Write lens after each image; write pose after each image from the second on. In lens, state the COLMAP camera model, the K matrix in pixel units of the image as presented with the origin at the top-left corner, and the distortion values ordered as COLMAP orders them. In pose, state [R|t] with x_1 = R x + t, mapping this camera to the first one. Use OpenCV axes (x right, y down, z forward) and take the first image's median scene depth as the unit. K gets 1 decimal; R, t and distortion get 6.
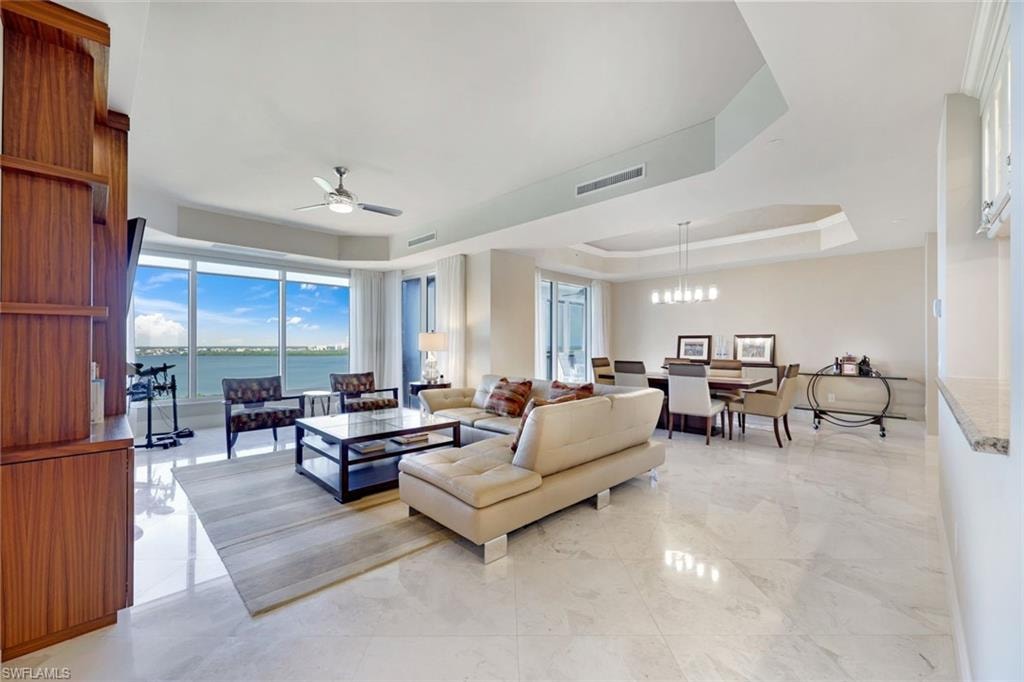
lens RADIAL K [[399.6, 0, 511.6], [0, 399.6, 342.6], [0, 0, 1]] dist [0.001335, 0.000070]
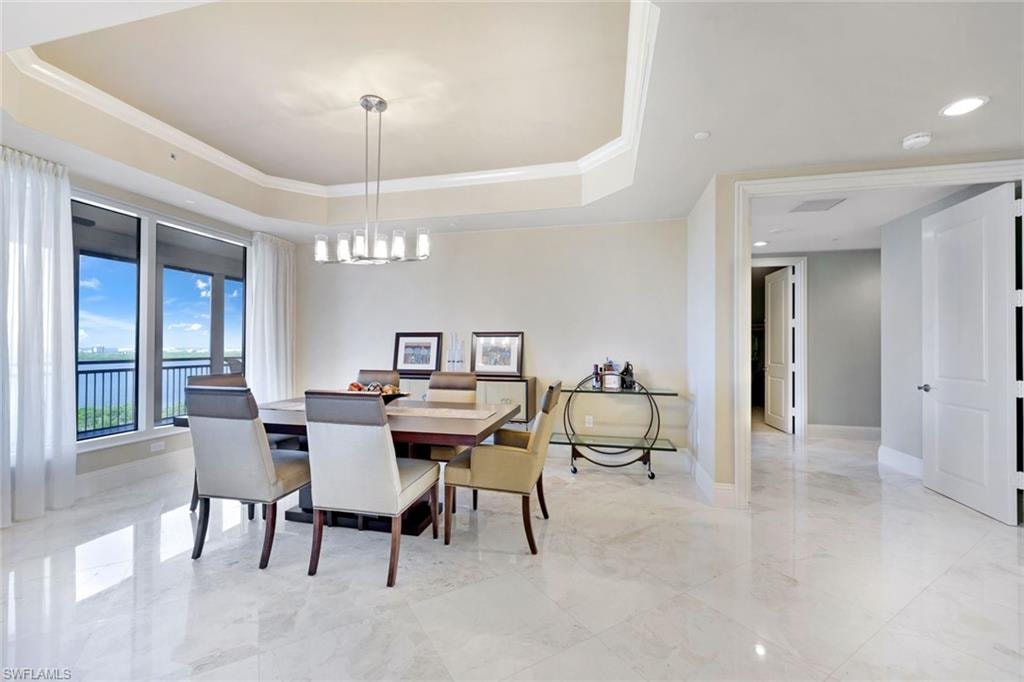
lens RADIAL K [[399.6, 0, 512.4], [0, 399.6, 345.4], [0, 0, 1]] dist [0.001335, 0.000070]
pose [[0.847526, 0.005600, 0.530725, 0.313806], [-0.004350, 0.999984, -0.003606, 0.005764], [-0.530737, 0.000748, 0.847537, 0.481994]]
